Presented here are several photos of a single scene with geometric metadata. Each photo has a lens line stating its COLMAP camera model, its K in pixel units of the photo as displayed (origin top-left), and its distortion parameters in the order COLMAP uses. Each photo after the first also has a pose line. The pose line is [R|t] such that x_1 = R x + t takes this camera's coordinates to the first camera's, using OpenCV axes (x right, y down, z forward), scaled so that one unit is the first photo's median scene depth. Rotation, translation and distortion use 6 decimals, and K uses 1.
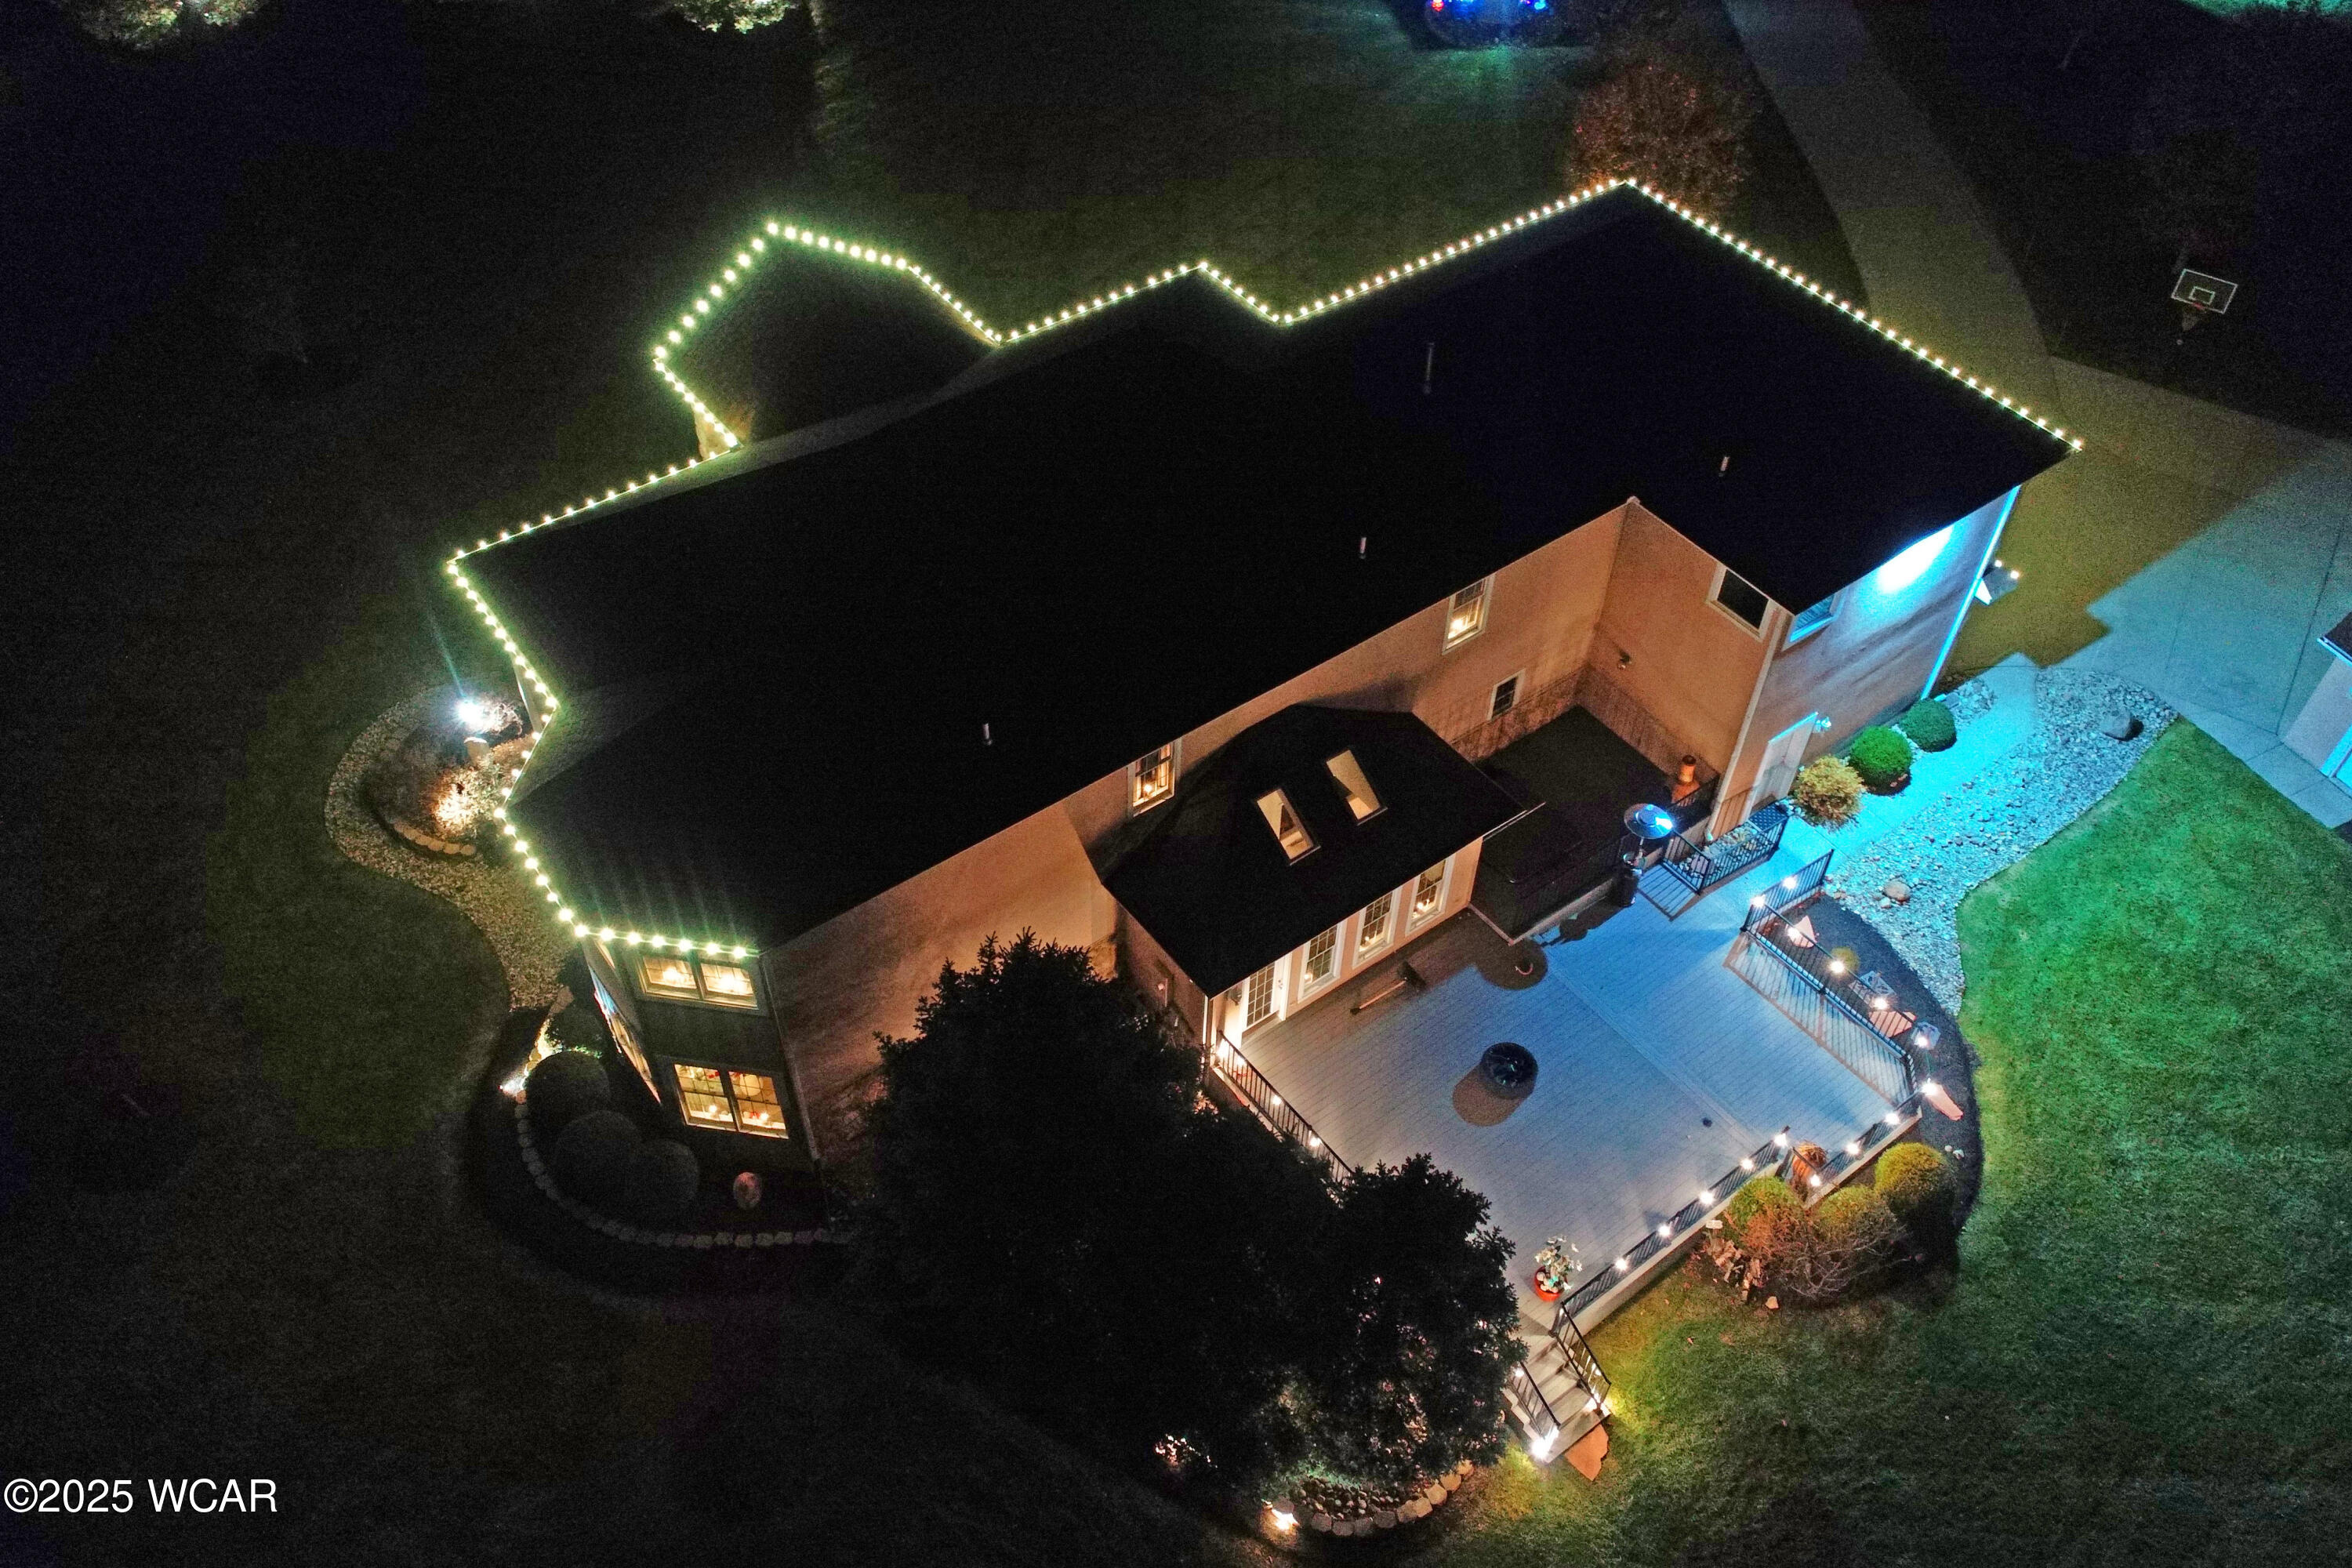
lens RADIAL K [[1878.0, 0, 1188.8], [0, 1878.0, 796.9], [0, 0, 1]] dist [0.006737, -0.009531]
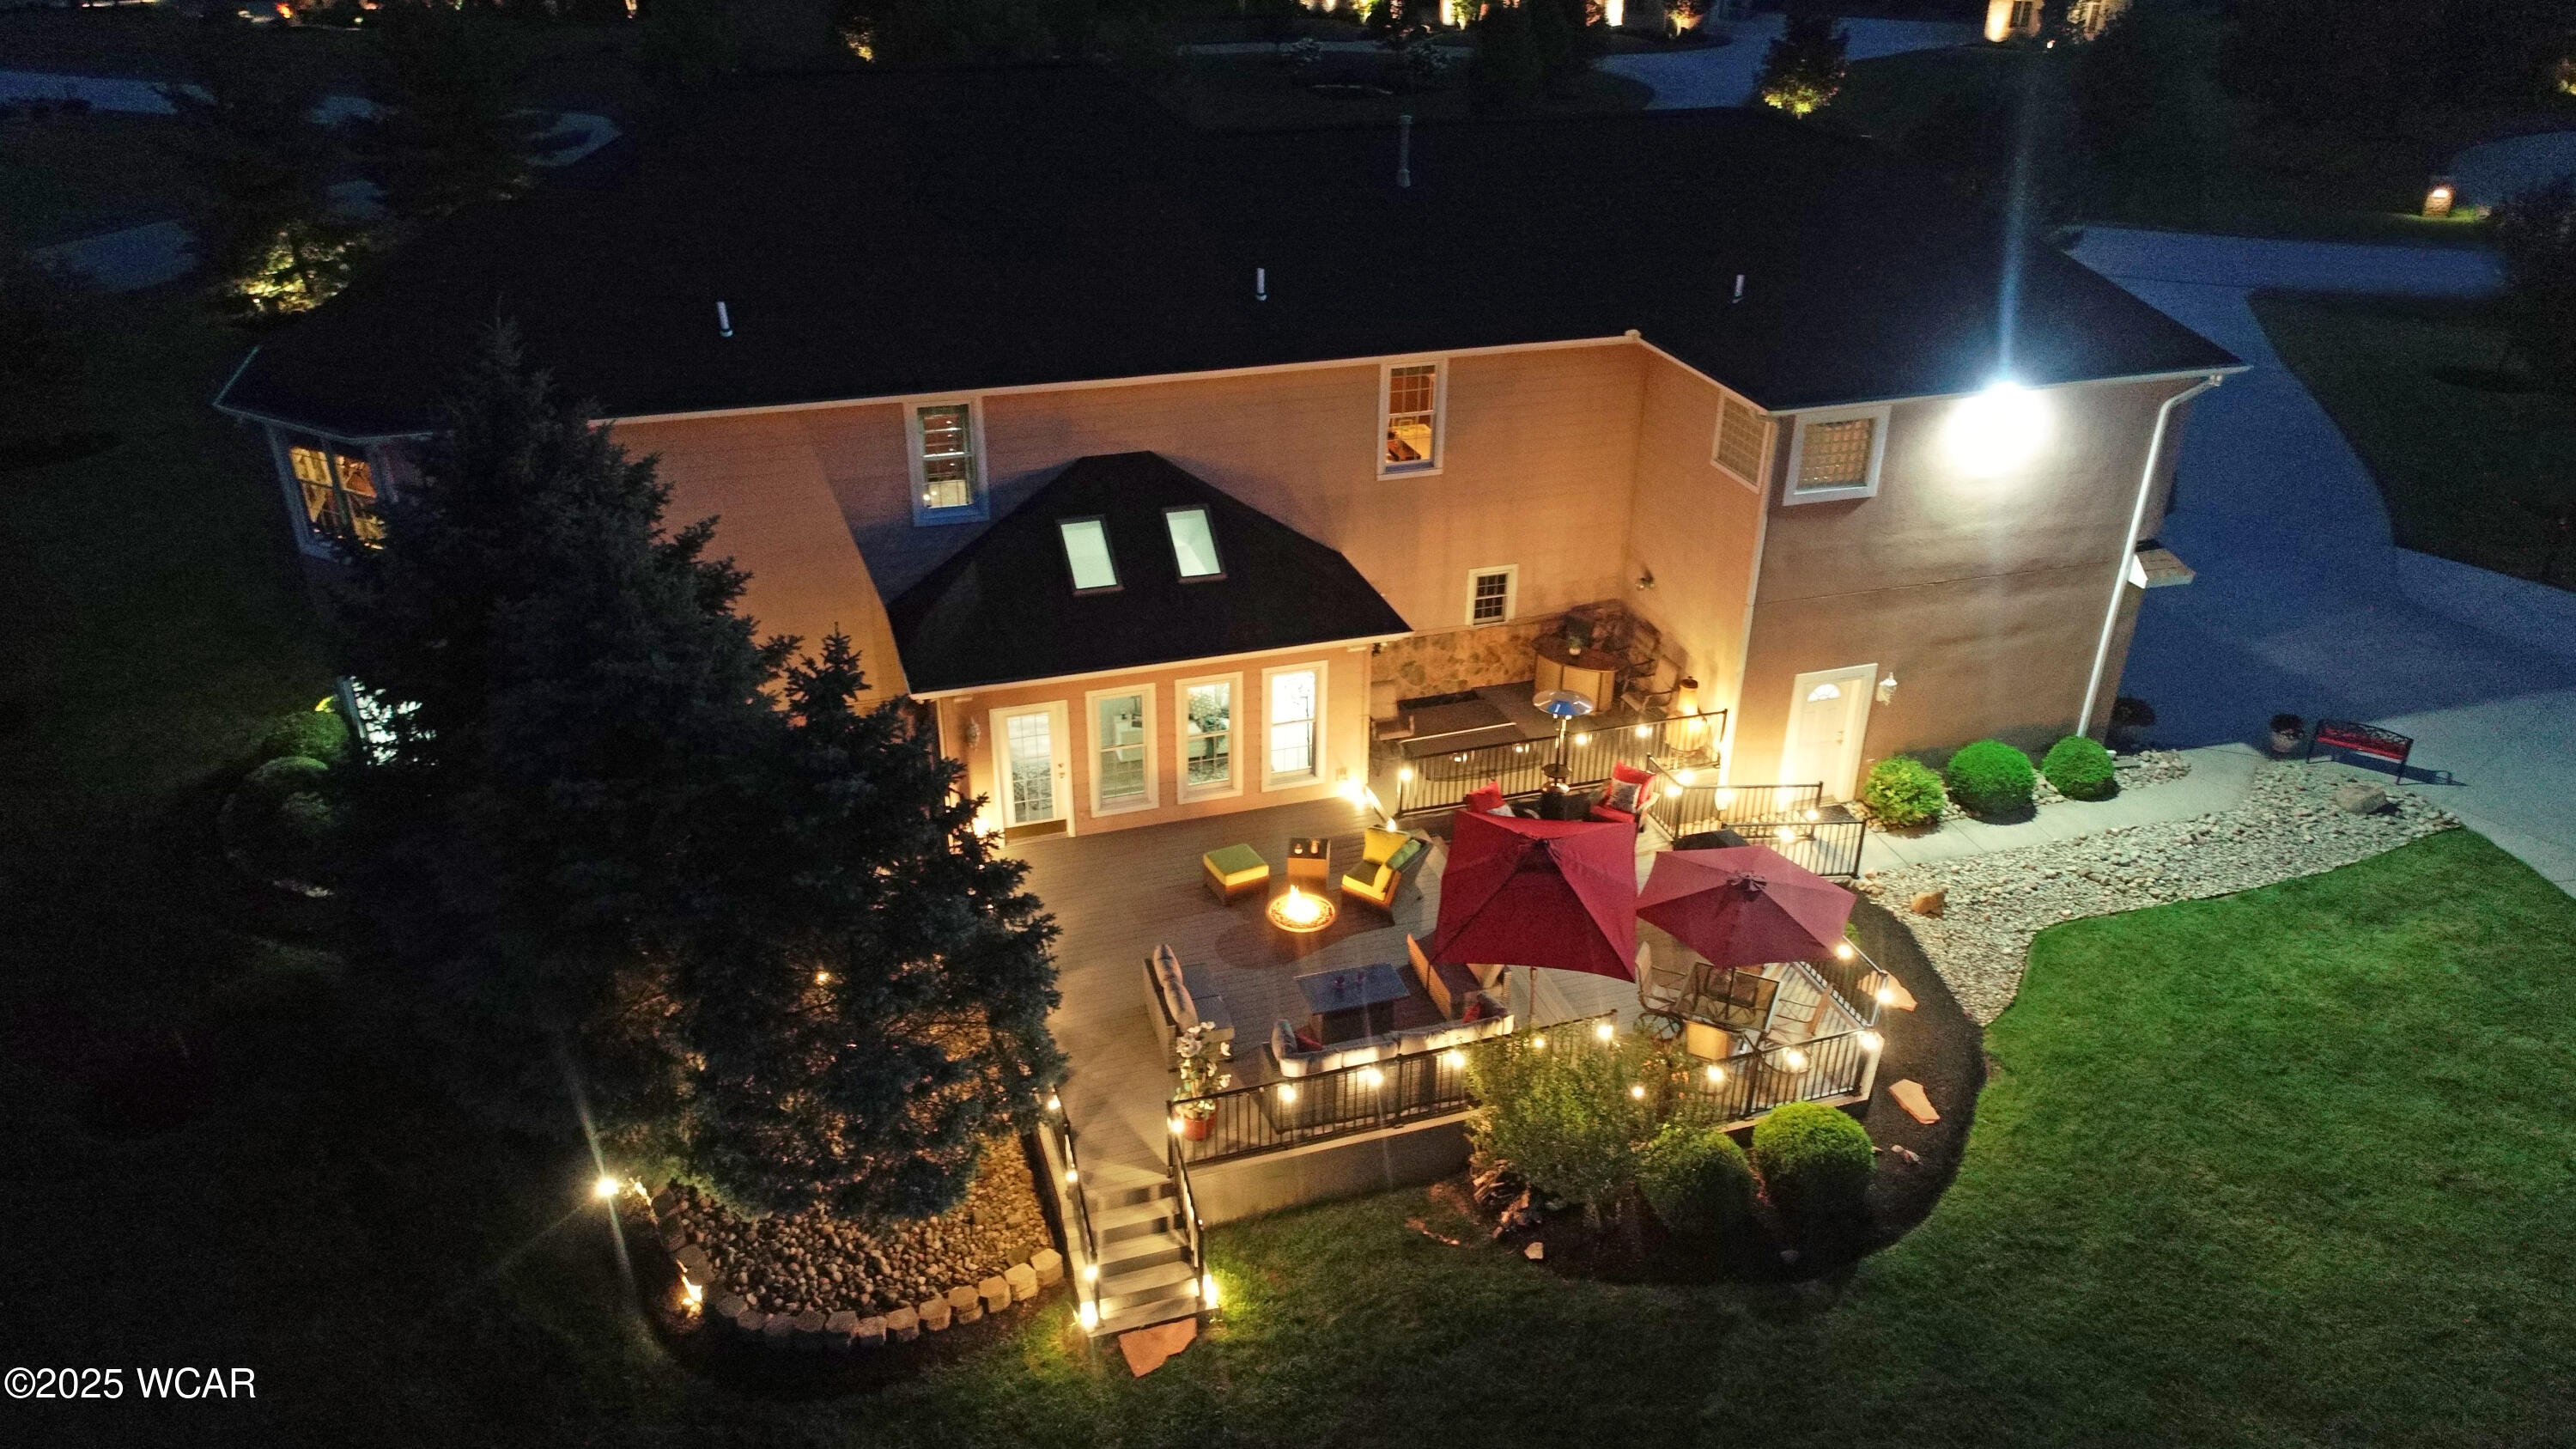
lens RADIAL K [[1730.2, 0, 1292.8], [0, 1730.2, 730.7], [0, 0, 1]] dist [-0.000707, 0.004782]
pose [[0.945457, 0.146090, -0.291152, 0.365495], [-0.235459, 0.924127, -0.300912, 0.291362], [0.225102, 0.353053, 0.908120, 0.349374]]
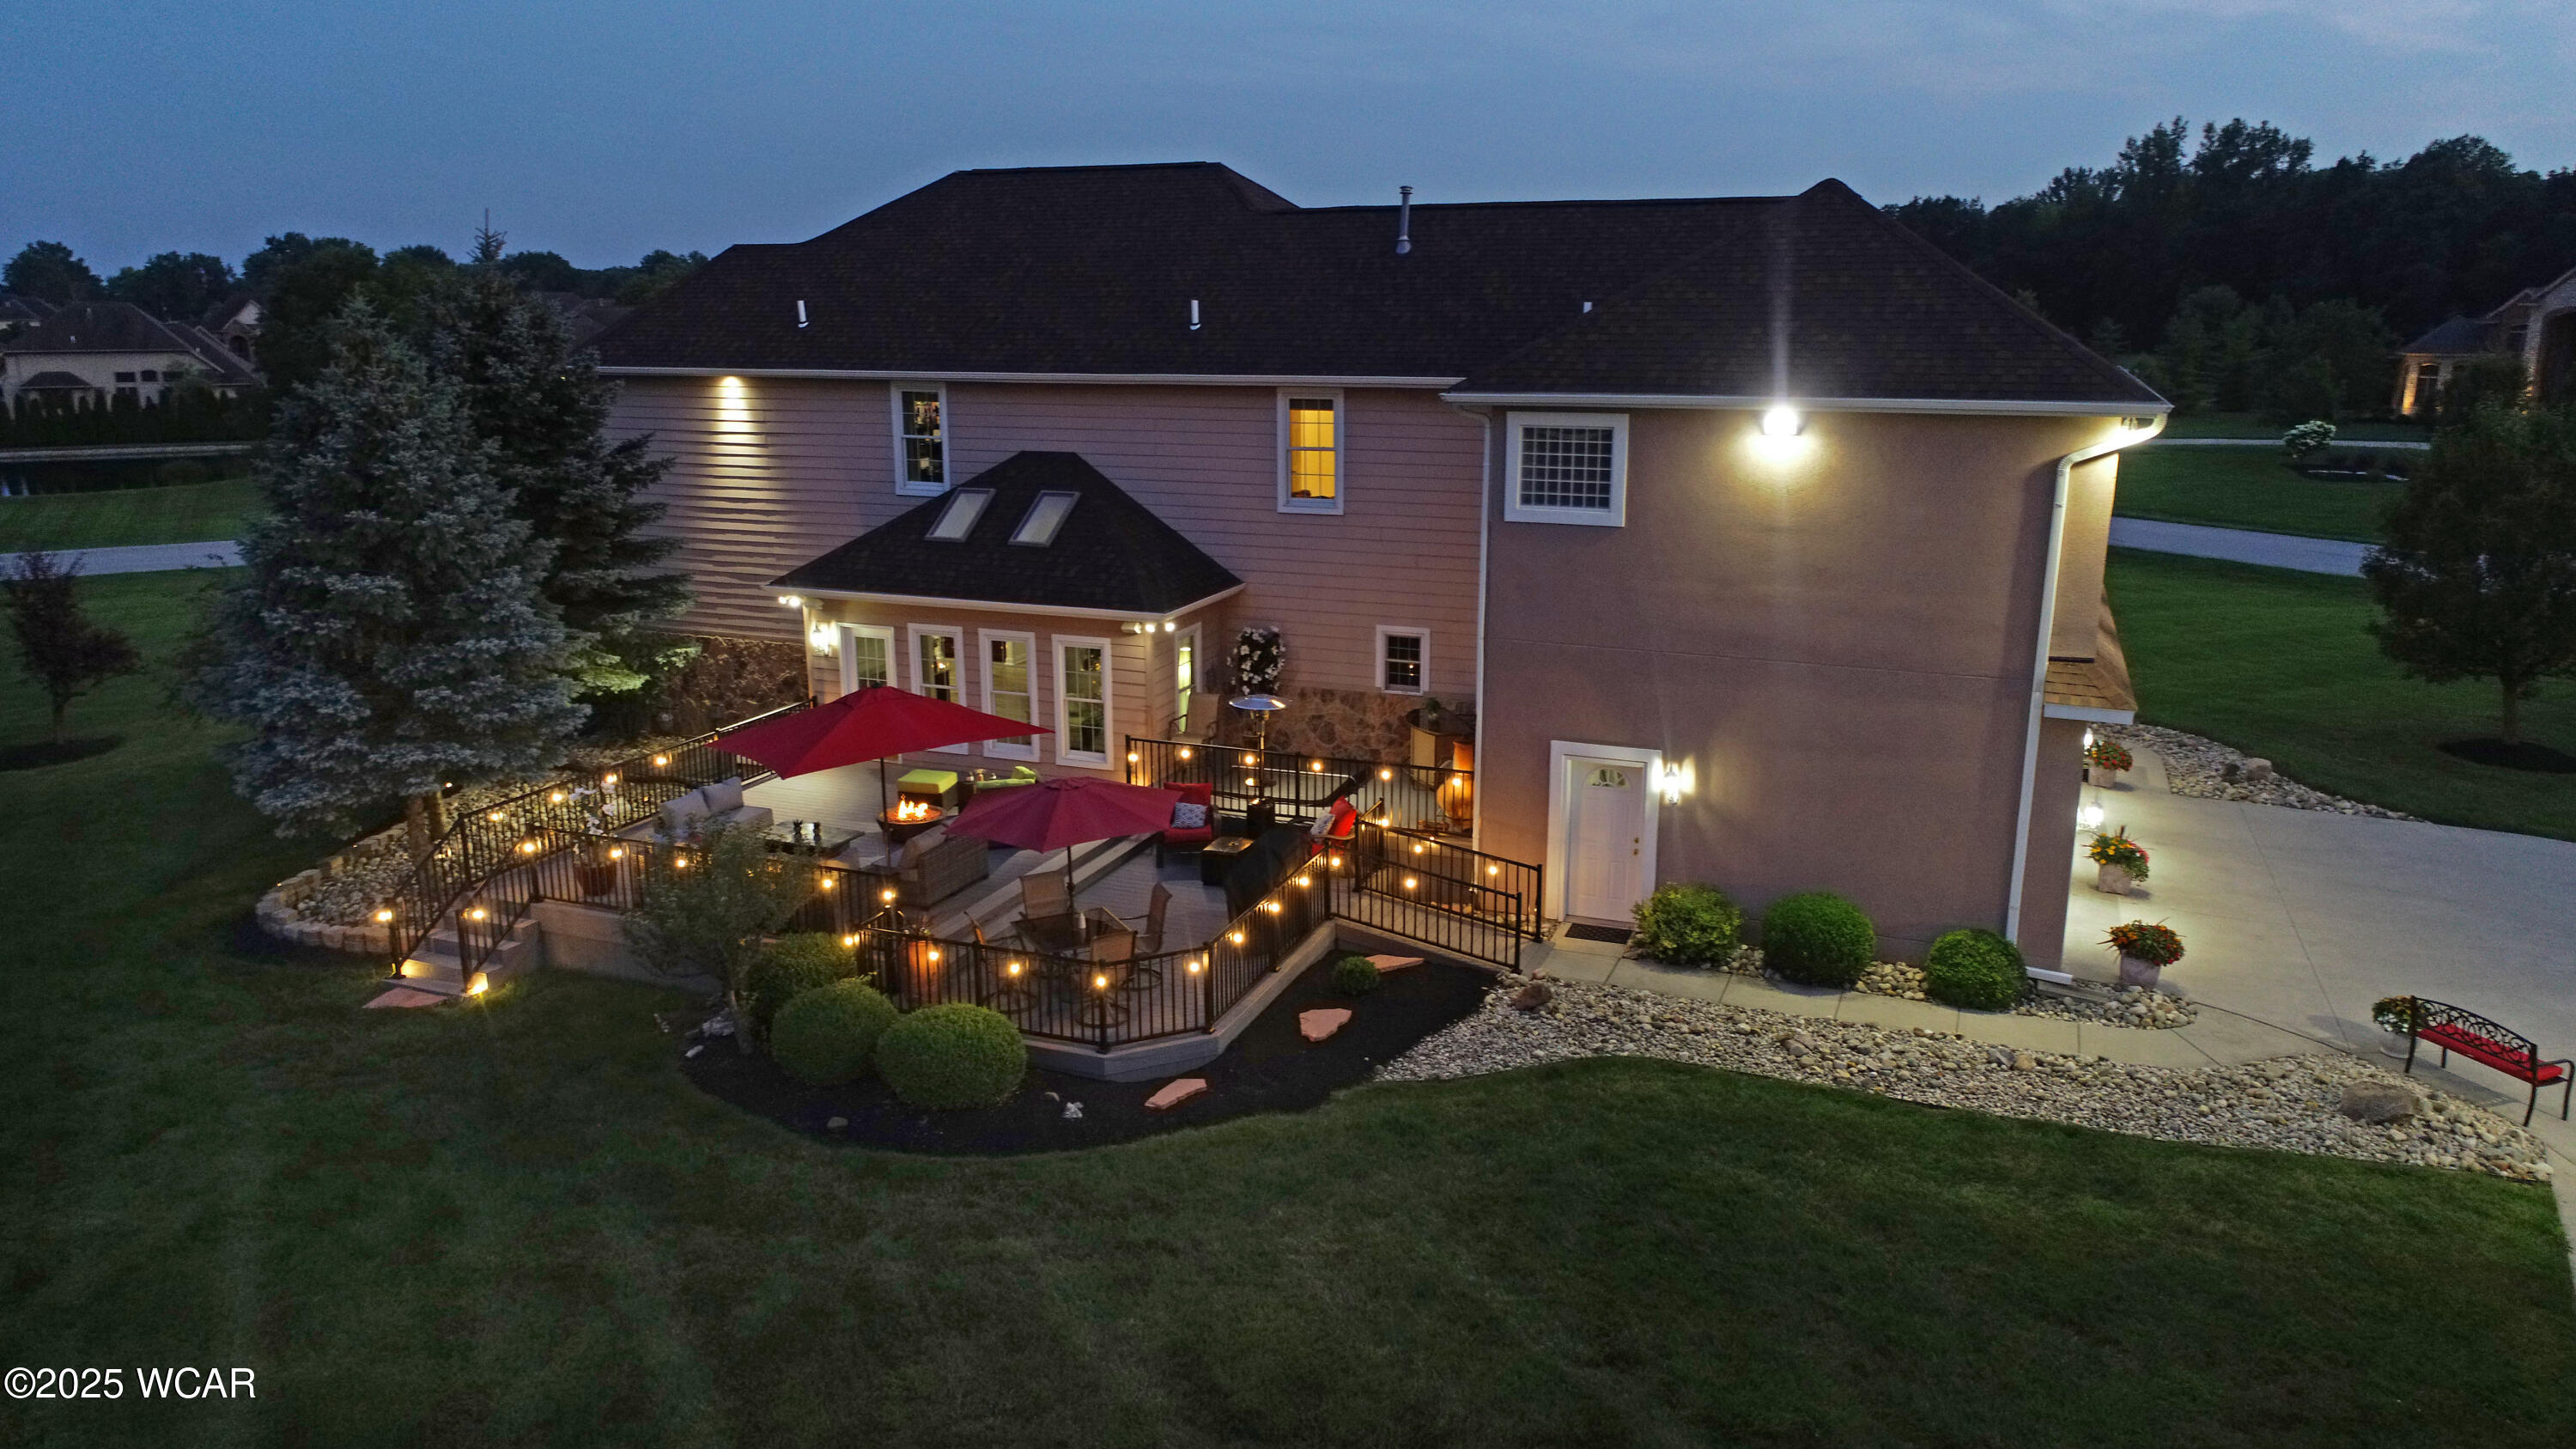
lens RADIAL K [[1730.2, 0, 1293.3], [0, 1730.2, 735.7], [0, 0, 1]] dist [-0.000707, 0.004782]
pose [[0.518118, 0.187683, -0.834463, 0.868471], [-0.622214, 0.752122, -0.217169, 0.179441], [0.586859, 0.631734, 0.506467, 0.719985]]
